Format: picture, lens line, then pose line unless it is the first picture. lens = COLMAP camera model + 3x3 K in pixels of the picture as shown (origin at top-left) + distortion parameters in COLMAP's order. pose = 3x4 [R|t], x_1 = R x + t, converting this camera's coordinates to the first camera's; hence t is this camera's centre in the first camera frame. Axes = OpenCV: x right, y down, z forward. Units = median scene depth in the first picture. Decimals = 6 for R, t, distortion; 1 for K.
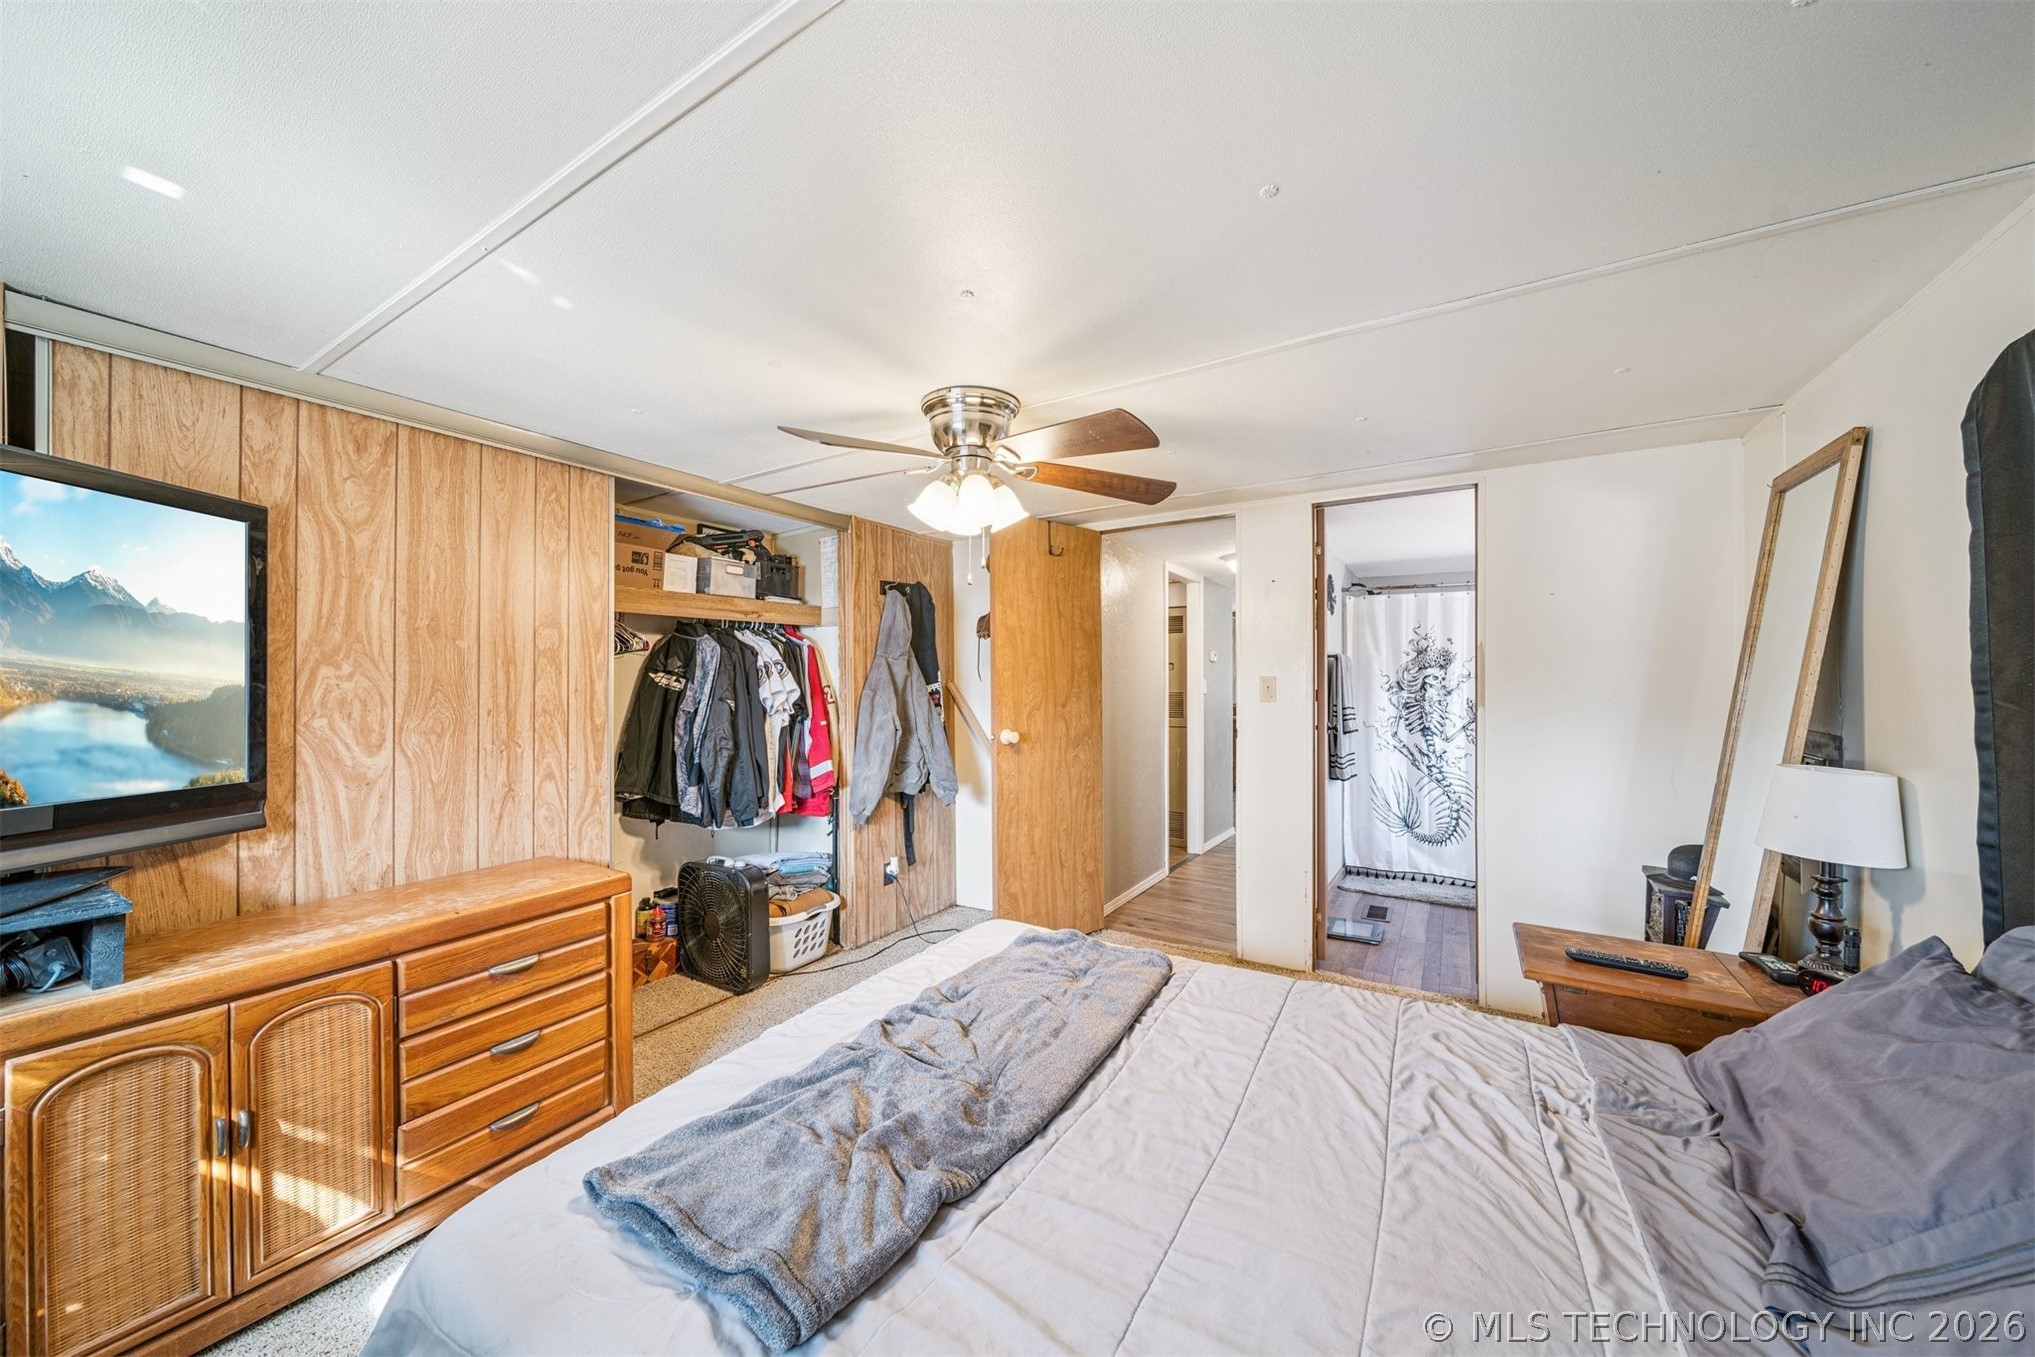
lens RADIAL K [[730.2, 0, 1013.2], [0, 730.2, 684.1], [0, 0, 1]] dist [0.000779, -0.001451]
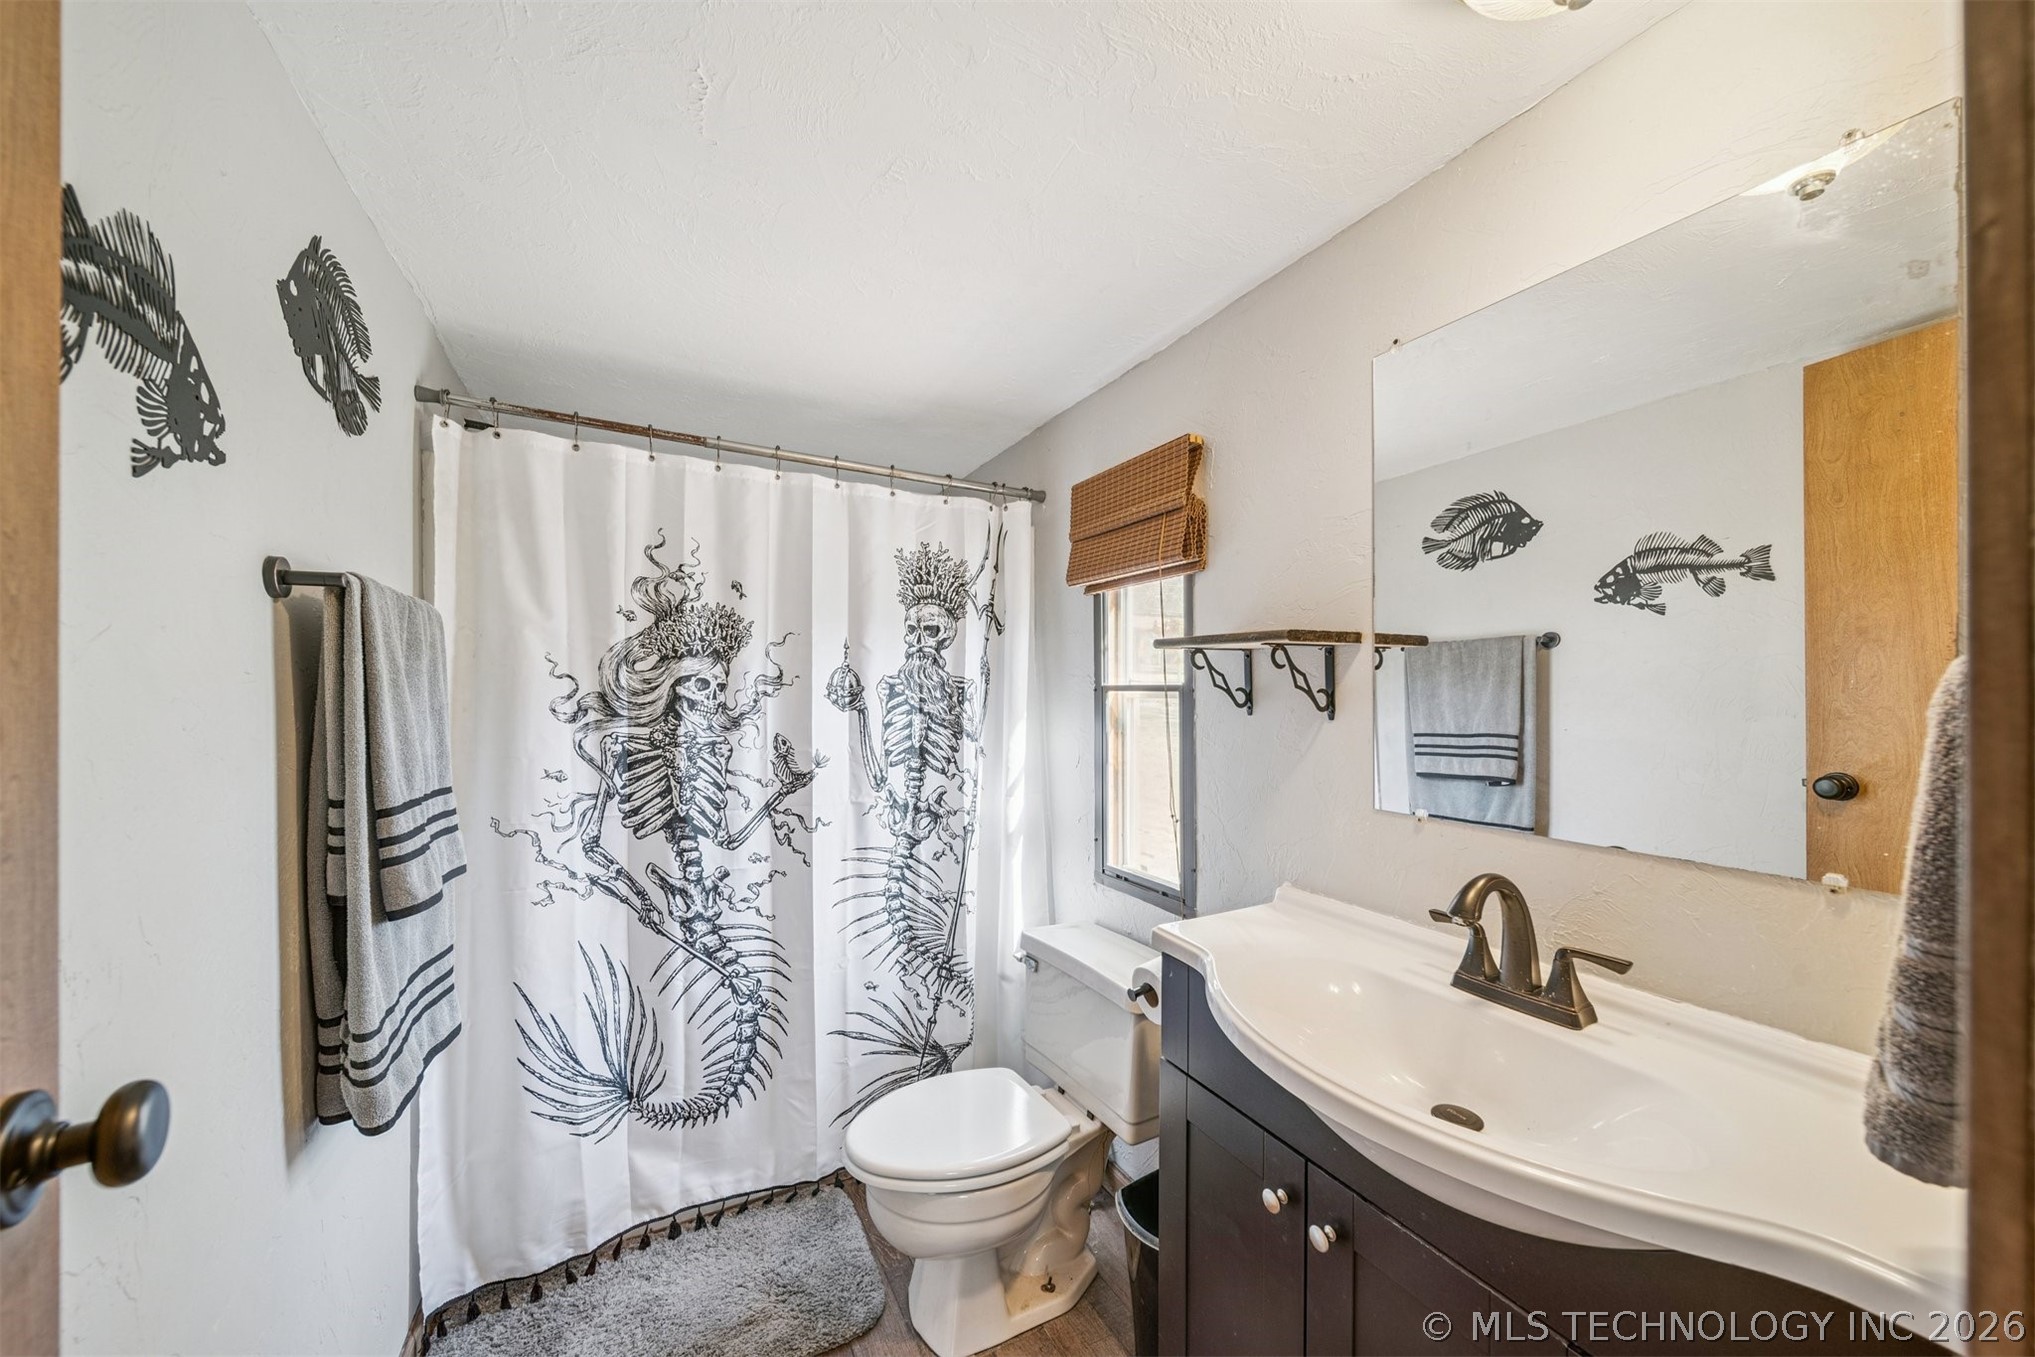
lens RADIAL K [[730.2, 0, 1013.2], [0, 730.2, 684.1], [0, 0, 1]] dist [0.000779, -0.001451]
pose [[0.525045, 0.006502, 0.851050, 0.336364], [0.004012, 0.999941, -0.010115, -0.003692], [-0.851065, 0.008725, 0.524988, 0.656277]]
